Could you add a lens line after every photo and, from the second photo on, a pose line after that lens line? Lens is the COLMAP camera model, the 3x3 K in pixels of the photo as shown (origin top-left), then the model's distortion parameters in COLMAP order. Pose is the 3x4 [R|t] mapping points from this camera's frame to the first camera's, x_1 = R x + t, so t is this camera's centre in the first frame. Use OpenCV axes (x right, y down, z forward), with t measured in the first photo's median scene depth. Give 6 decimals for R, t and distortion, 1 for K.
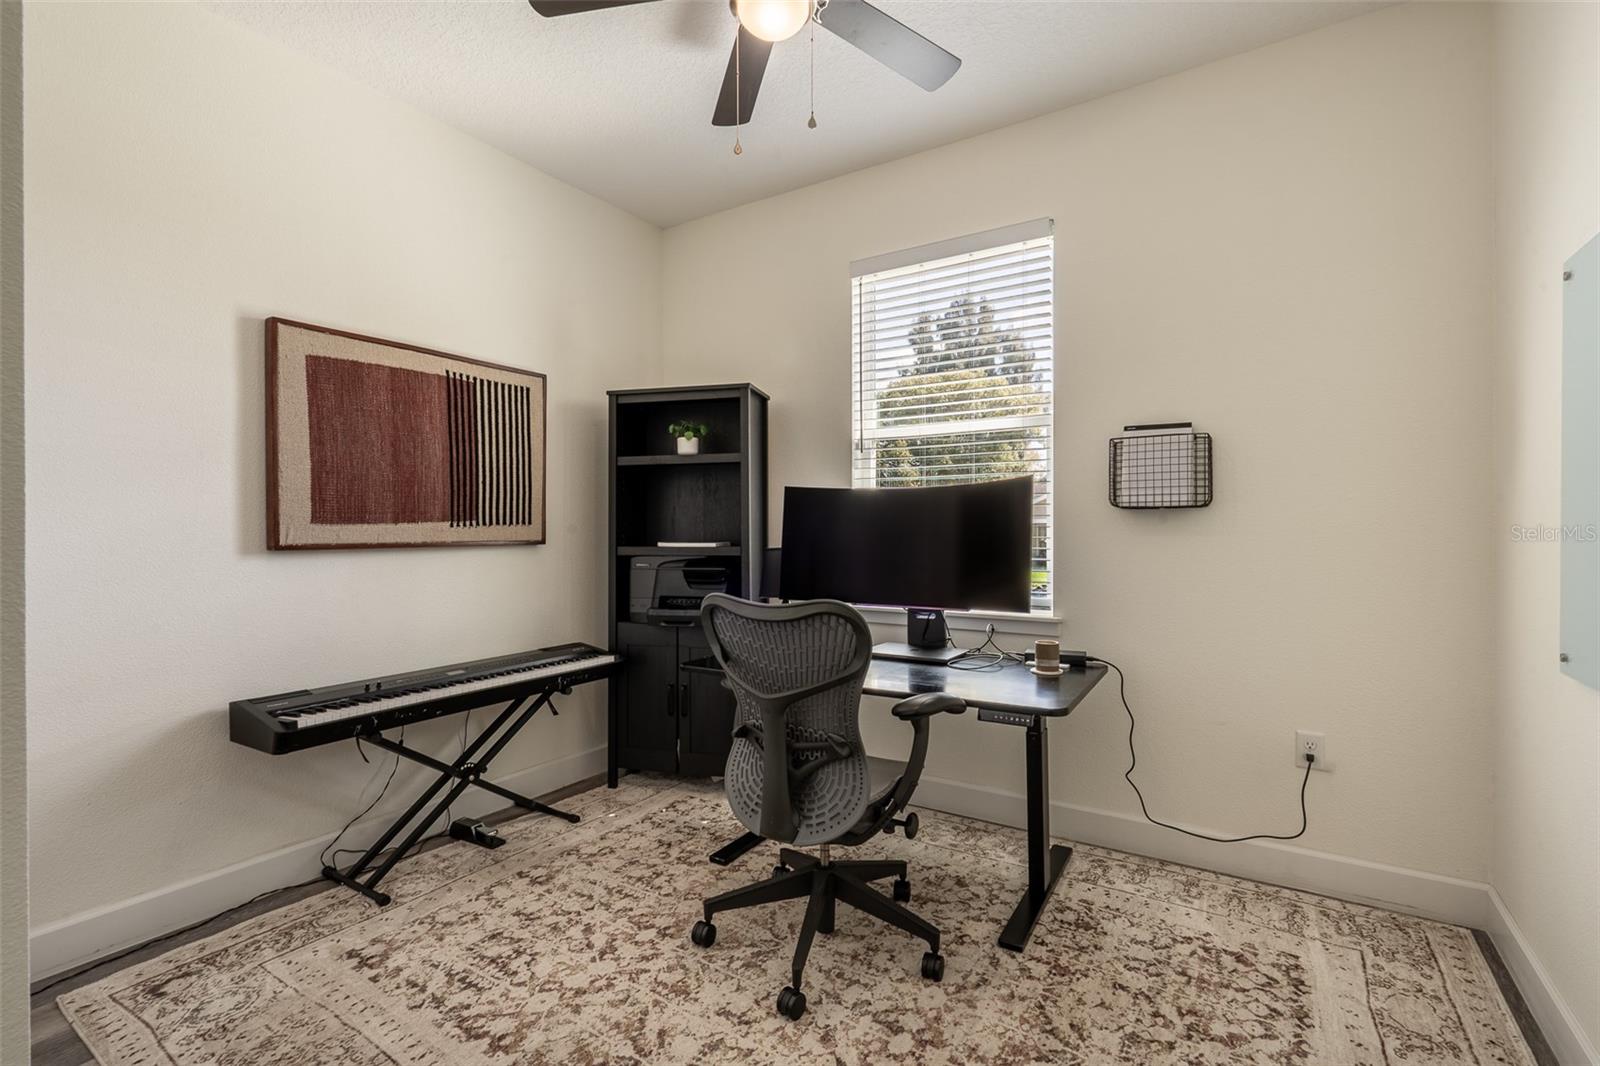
lens RADIAL K [[724.2, 0, 798.7], [0, 724.2, 541.8], [0, 0, 1]] dist [-0.006104, 0.003349]
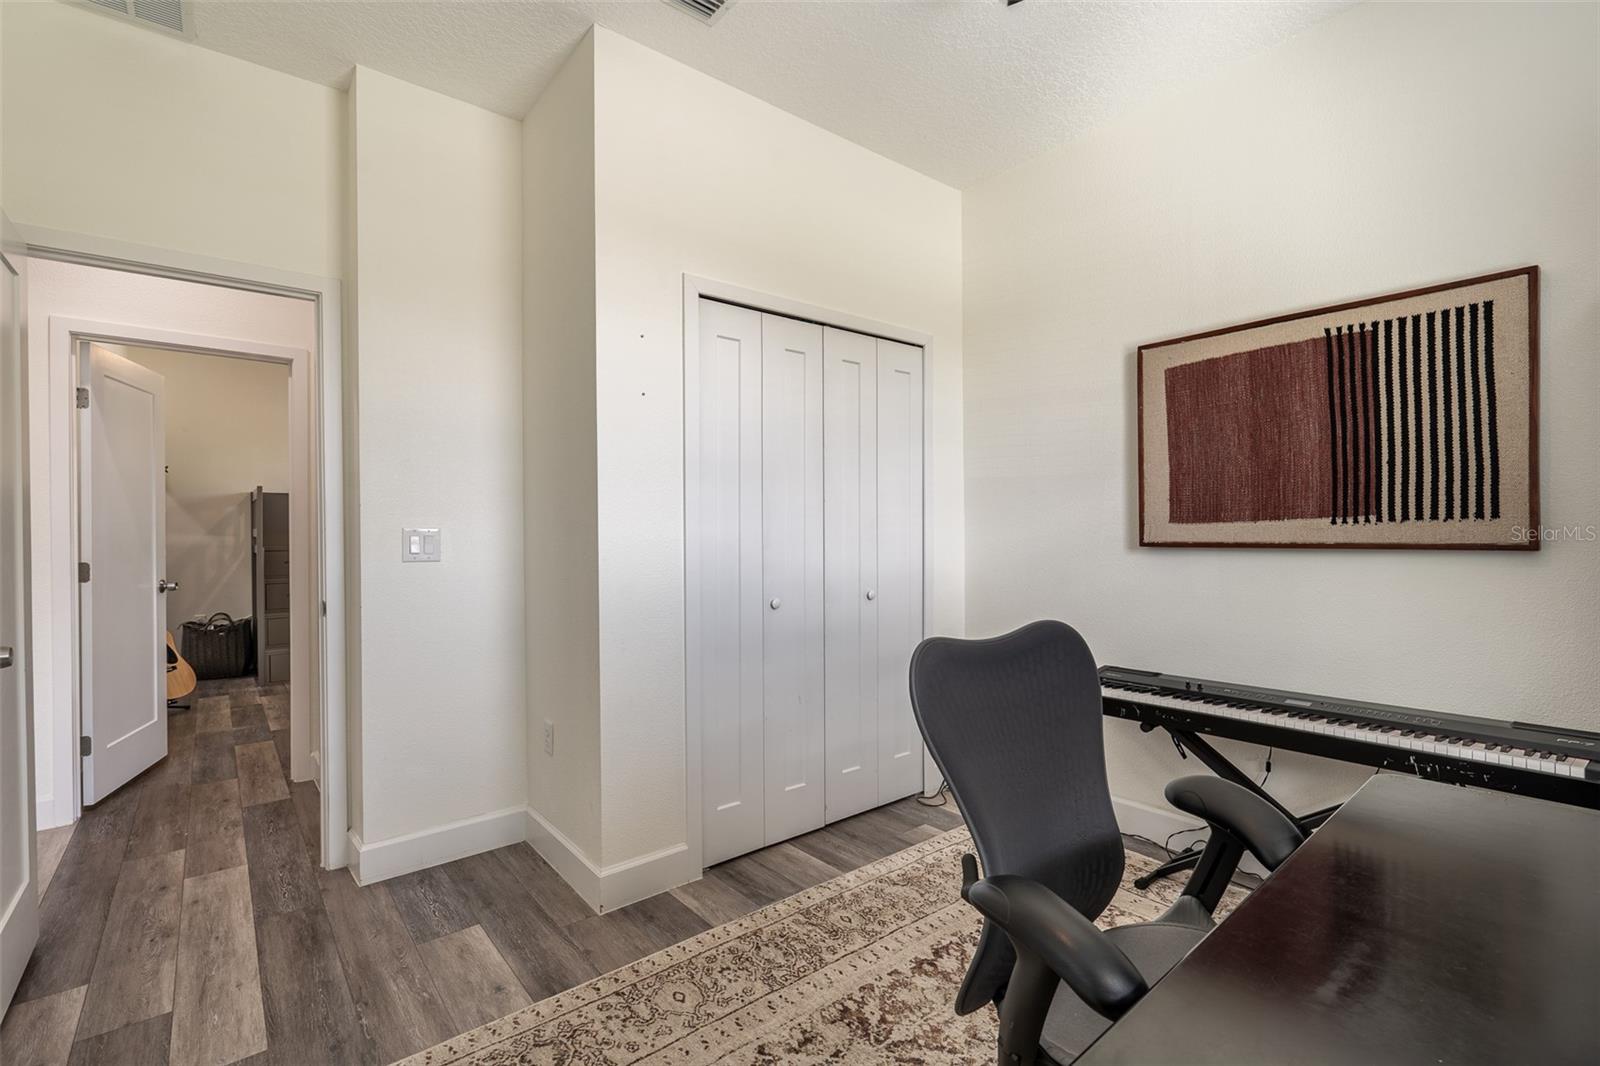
lens RADIAL K [[724.2, 0, 798.4], [0, 724.2, 538.4], [0, 0, 1]] dist [-0.006104, 0.003349]
pose [[-0.305167, 0.027804, -0.951893, 0.464995], [0.006383, 0.999611, 0.027151, -0.030636], [0.952278, 0.002209, -0.305225, 0.692553]]
